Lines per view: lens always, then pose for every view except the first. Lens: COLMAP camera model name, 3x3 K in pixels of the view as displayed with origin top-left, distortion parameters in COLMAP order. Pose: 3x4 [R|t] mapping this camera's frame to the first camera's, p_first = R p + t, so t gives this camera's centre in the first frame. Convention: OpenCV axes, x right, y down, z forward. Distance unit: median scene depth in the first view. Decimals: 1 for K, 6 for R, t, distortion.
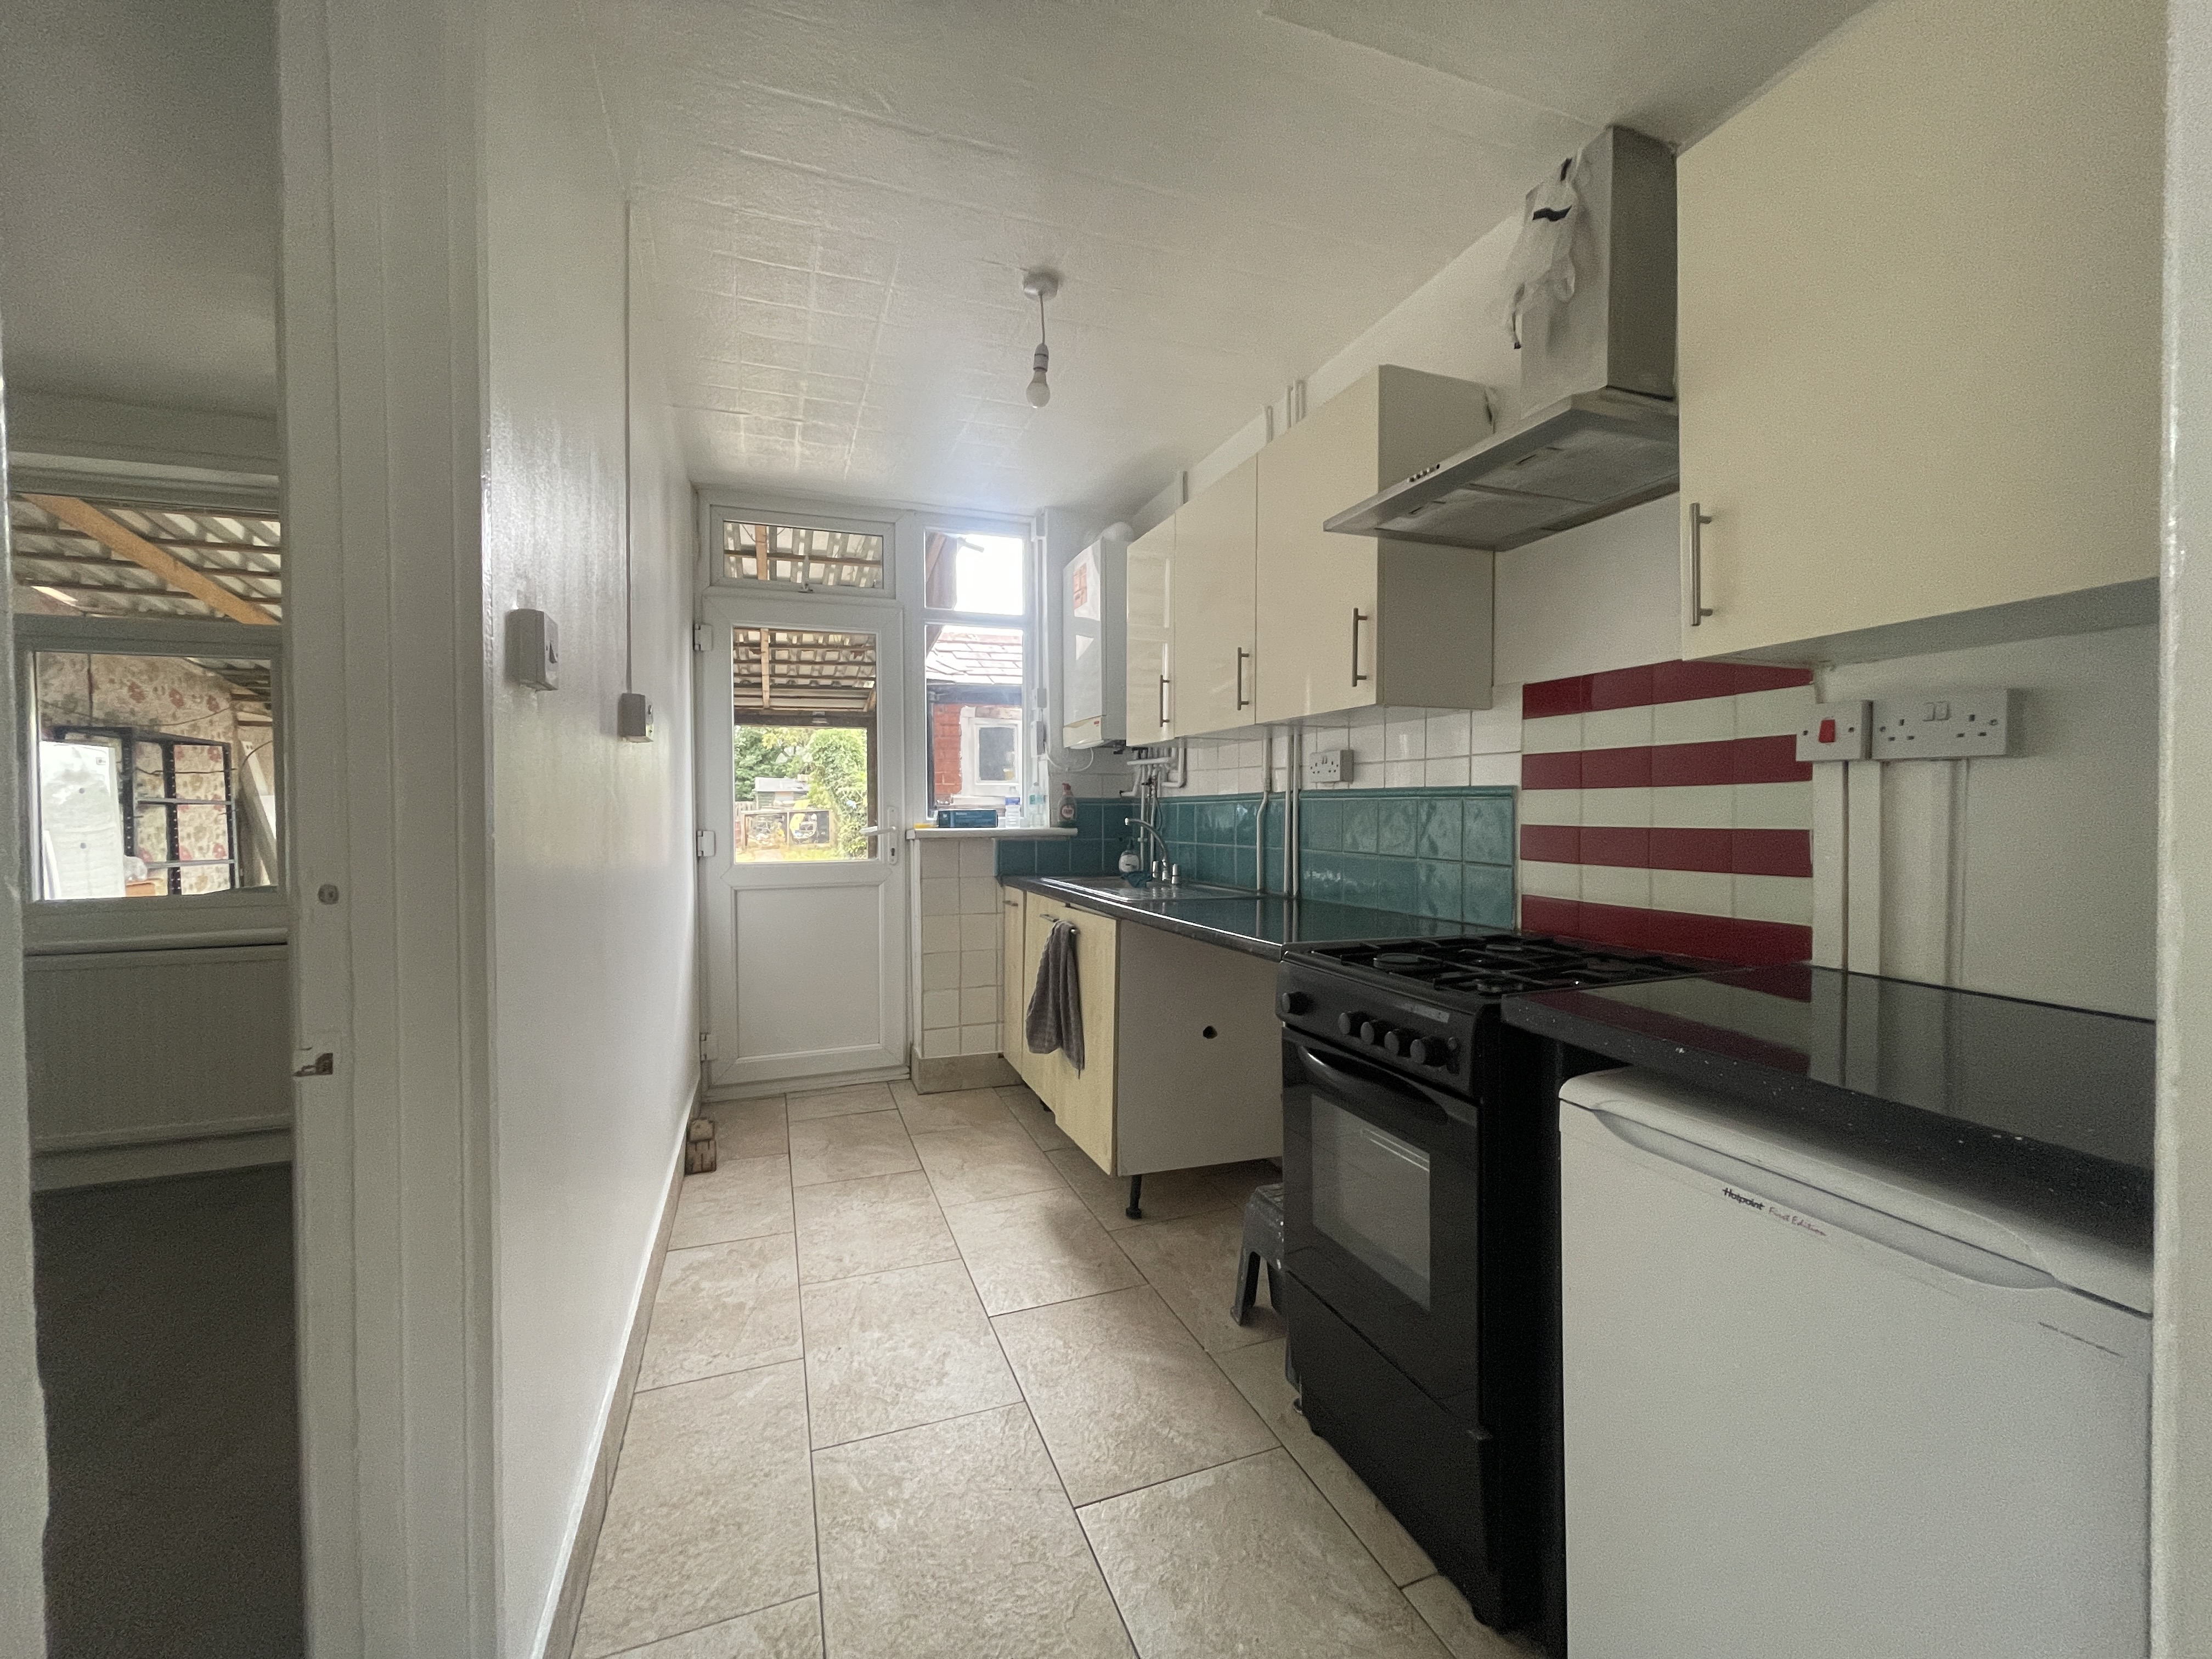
lens RADIAL K [[889.0, 0, 1094.3], [0, 889.0, 820.3], [0, 0, 1]] dist [0.000051, -0.000035]
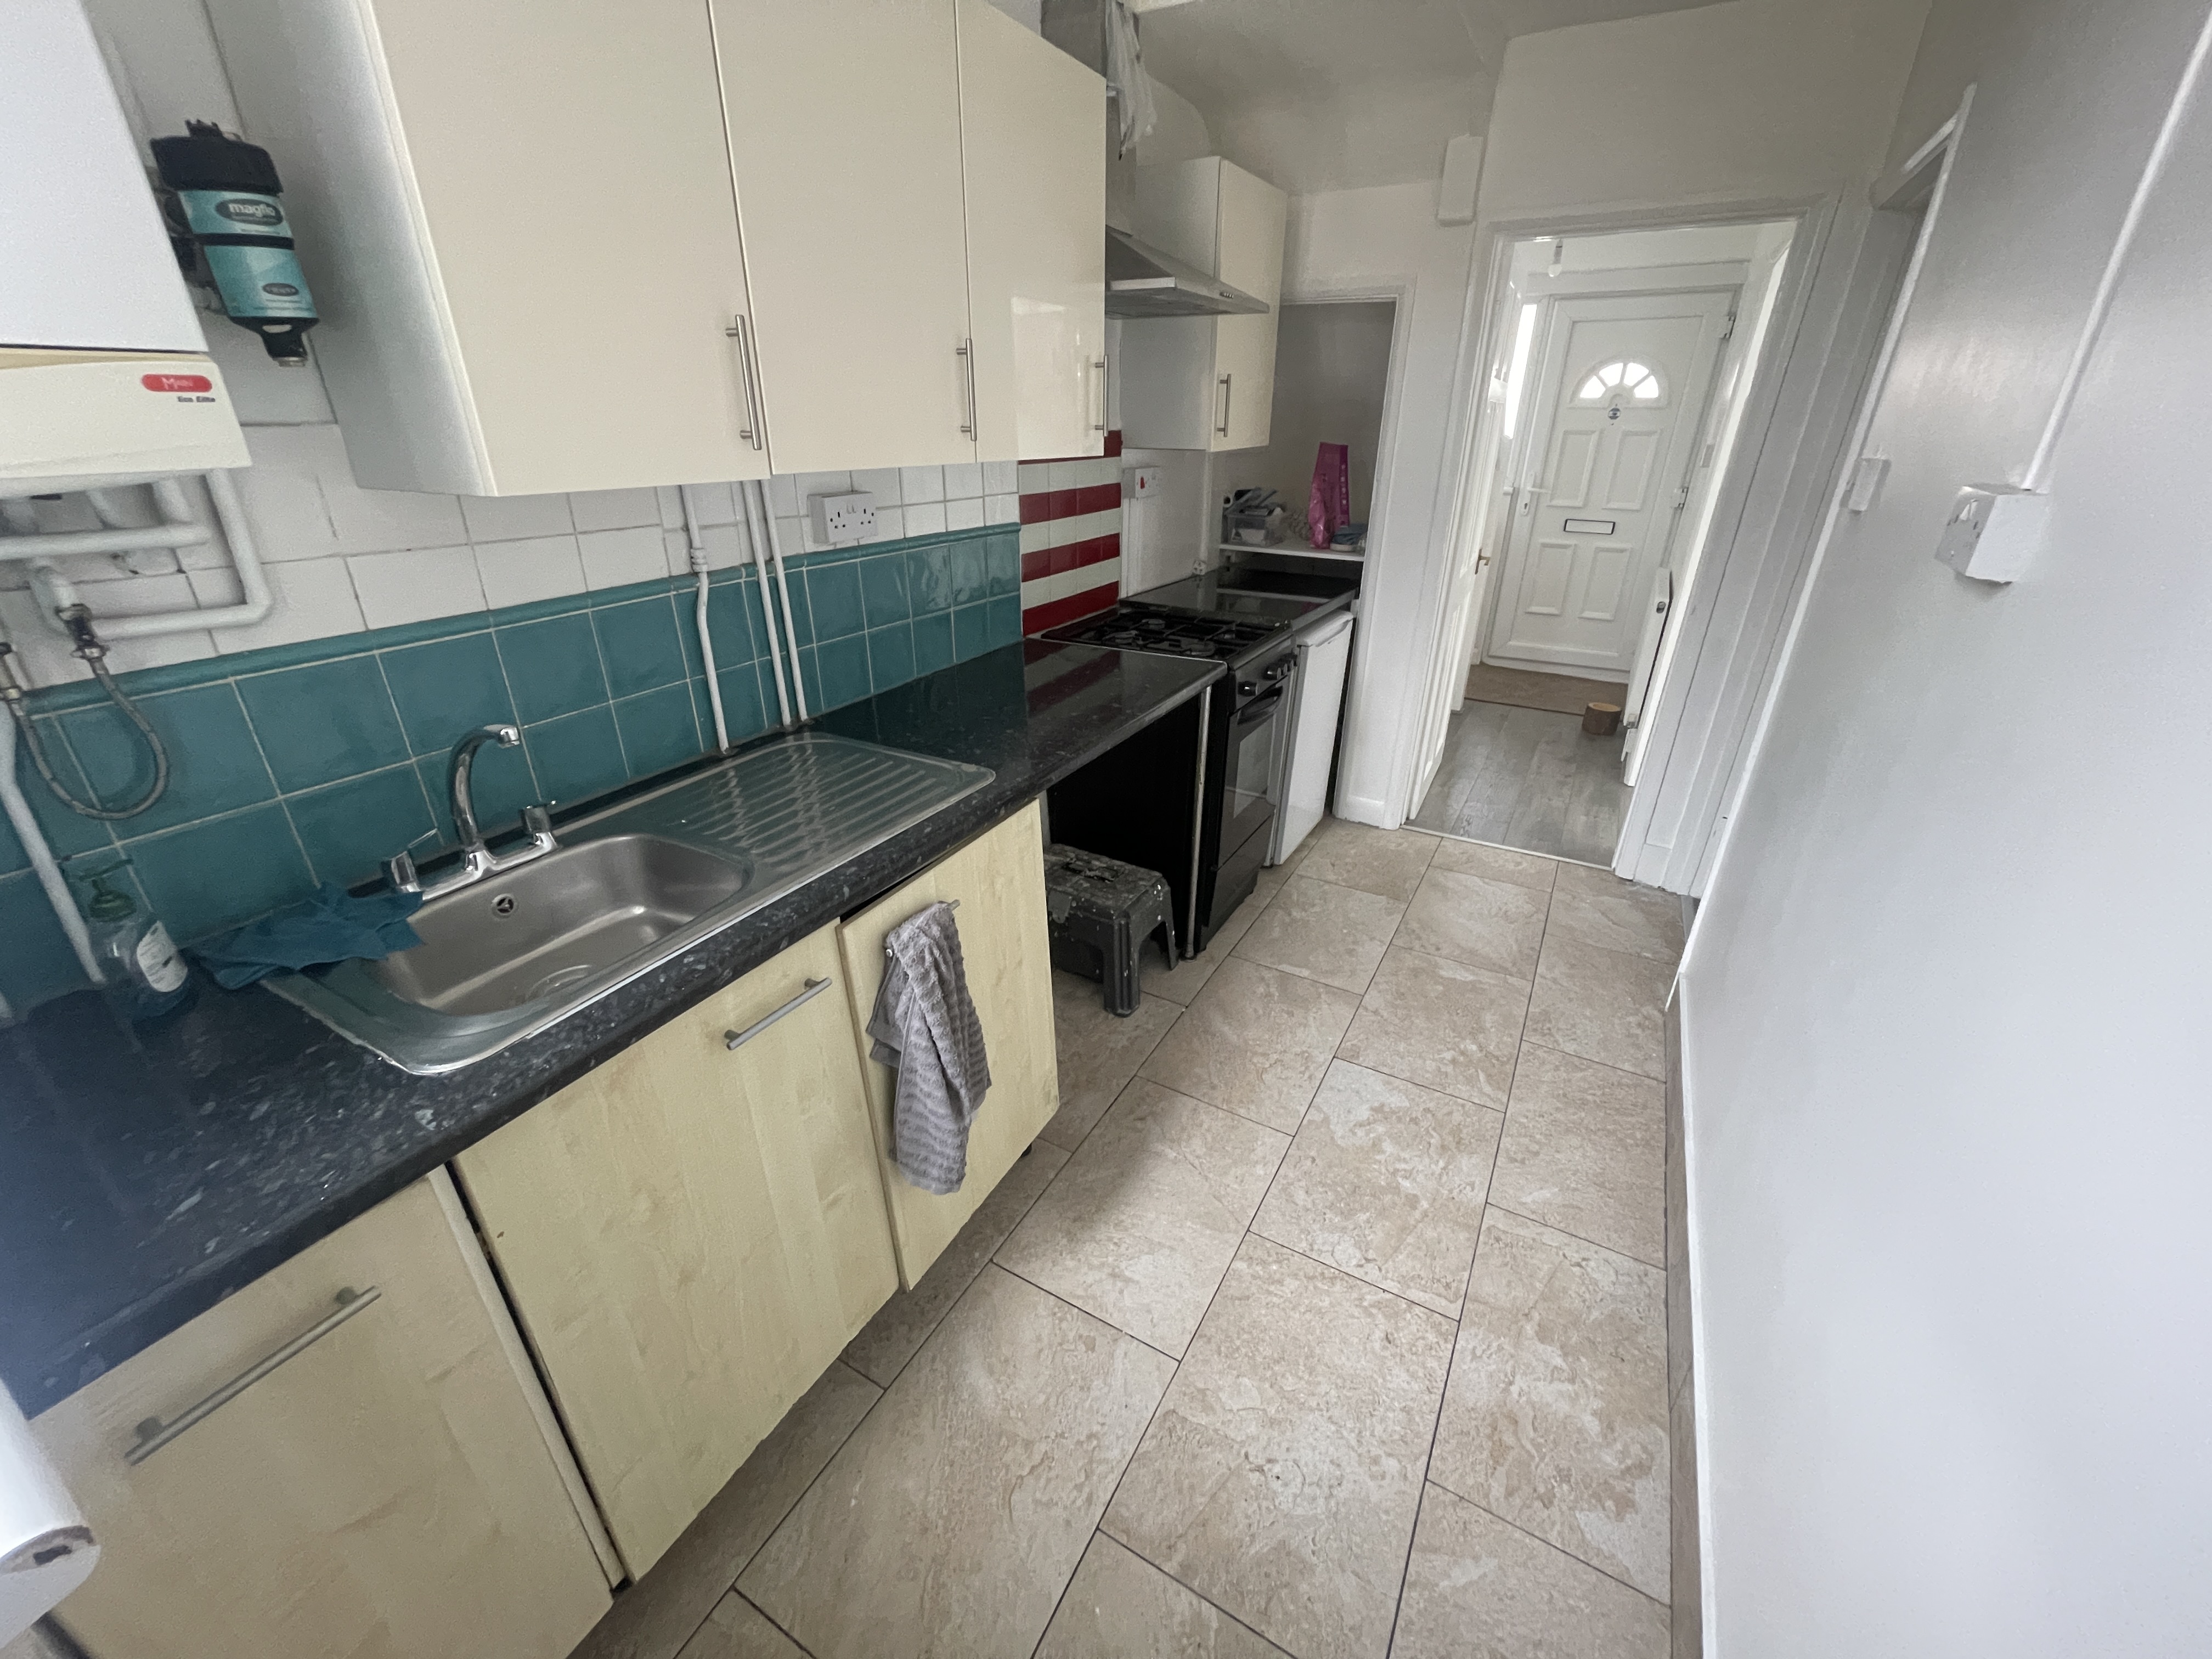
lens RADIAL K [[889.0, 0, 1094.3], [0, 889.0, 820.3], [0, 0, 1]] dist [0.000051, -0.000035]
pose [[-0.638926, -0.324029, 0.697695, -0.570692], [0.009970, 0.903395, 0.428693, -0.187357], [-0.769204, 0.280859, -0.573972, 1.696449]]
